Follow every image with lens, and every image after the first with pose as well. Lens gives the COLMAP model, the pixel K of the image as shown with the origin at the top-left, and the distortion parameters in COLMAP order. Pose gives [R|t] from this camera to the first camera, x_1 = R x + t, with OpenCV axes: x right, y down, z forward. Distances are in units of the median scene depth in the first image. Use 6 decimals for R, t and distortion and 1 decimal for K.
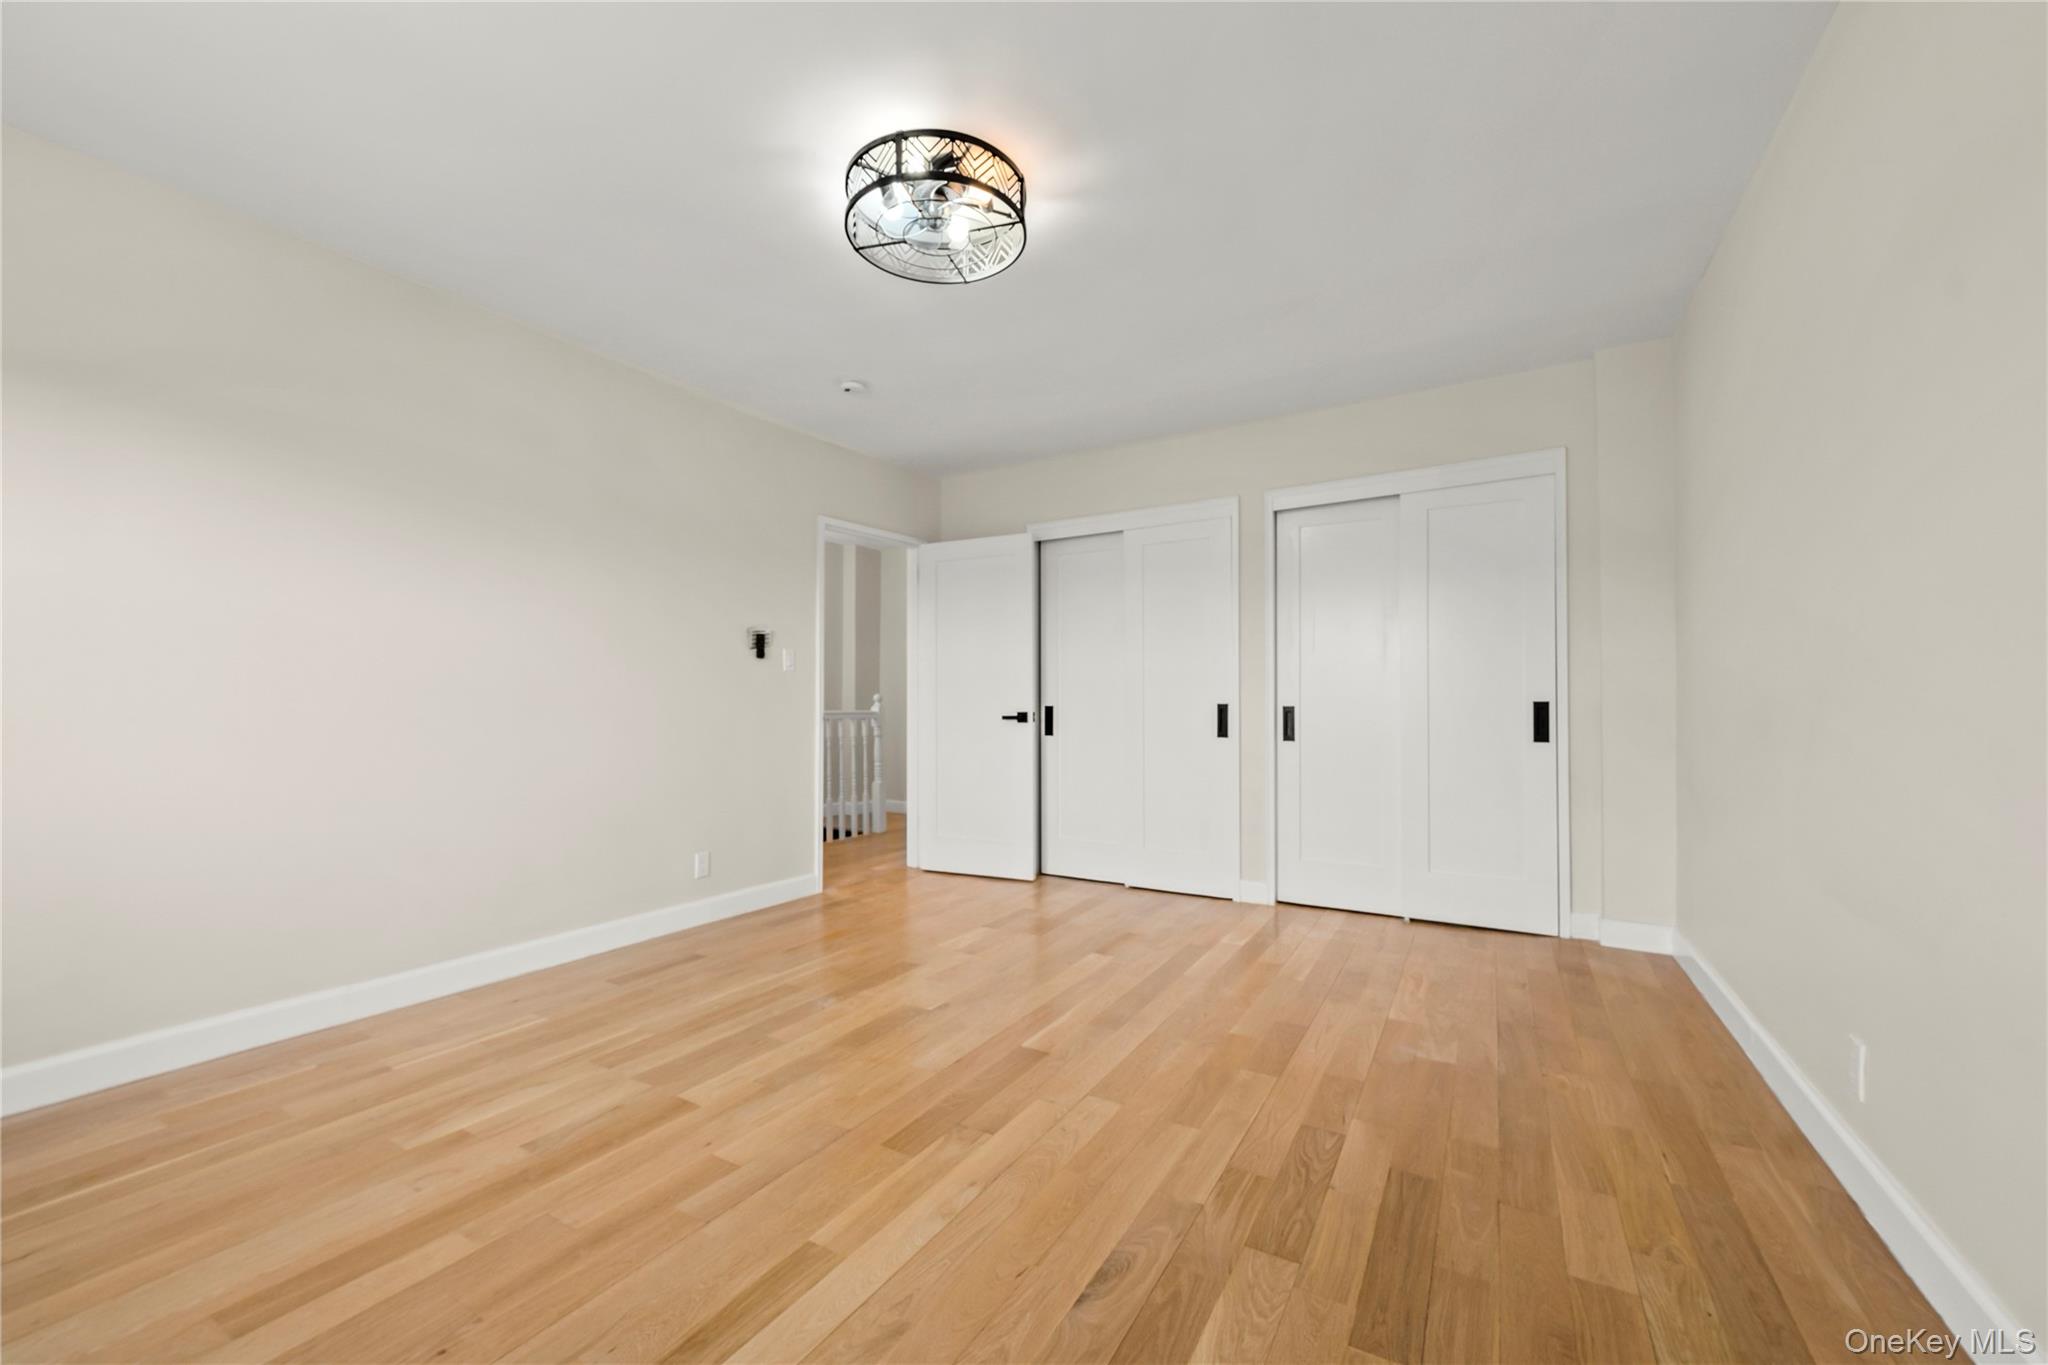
lens RADIAL K [[799.4, 0, 1024.0], [0, 799.4, 682.5], [0, 0, 1]] dist [0.000876, 0.000058]
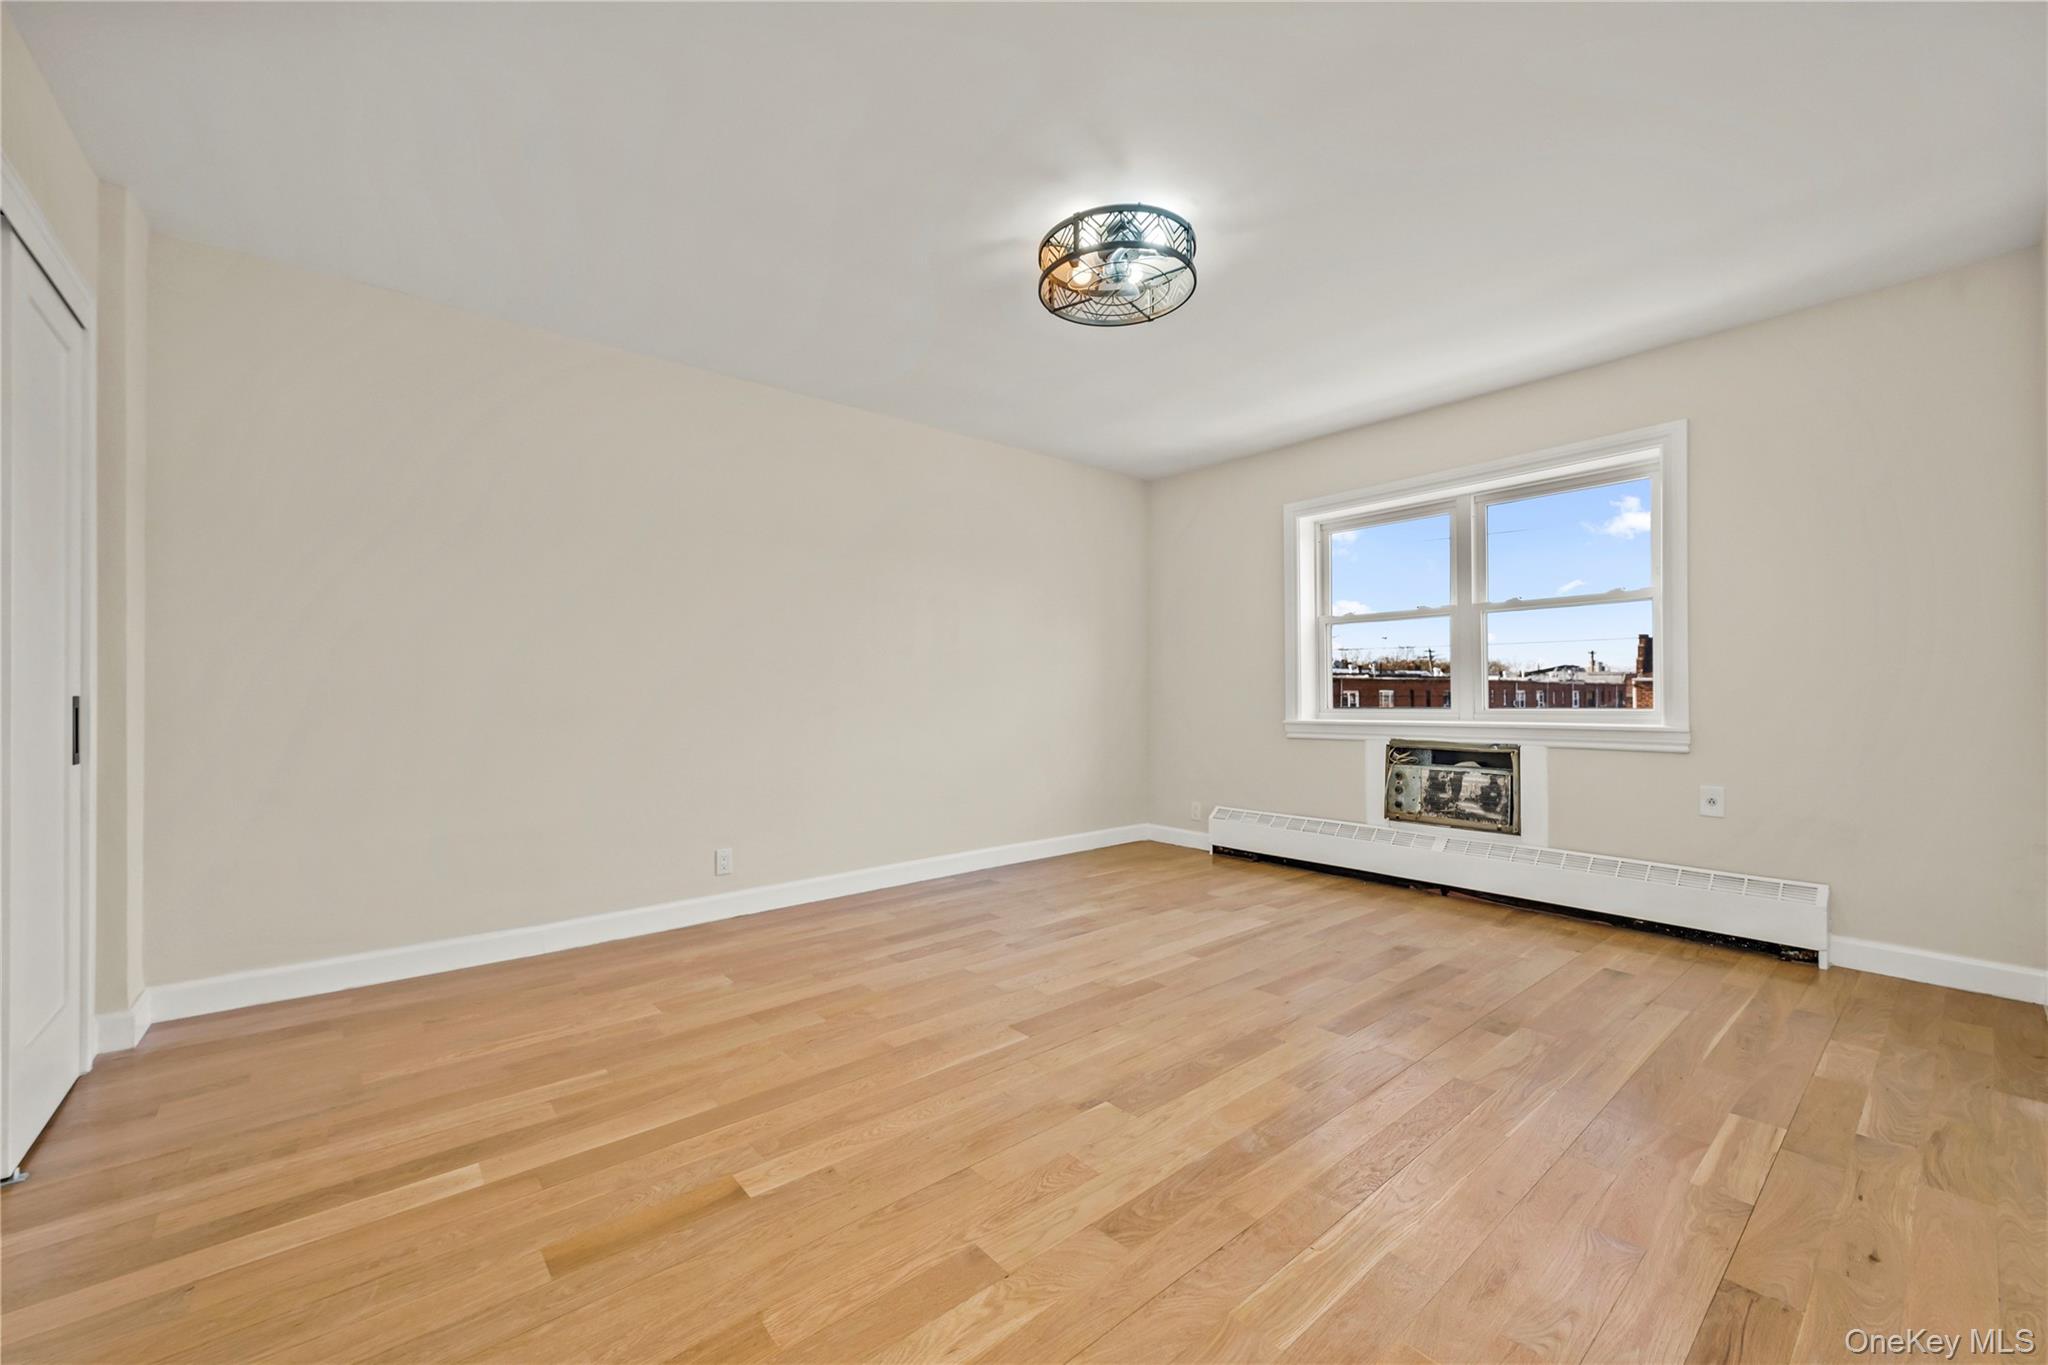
lens RADIAL K [[834.6, 0, 1024.0], [0, 834.6, 682.5], [0, 0, 1]] dist [0.001169, 0.000245]
pose [[-0.946371, 0.008795, 0.322964, -0.273741], [-0.004138, 0.999217, -0.039338, 0.040227], [-0.323057, -0.038565, -0.945593, 1.615238]]
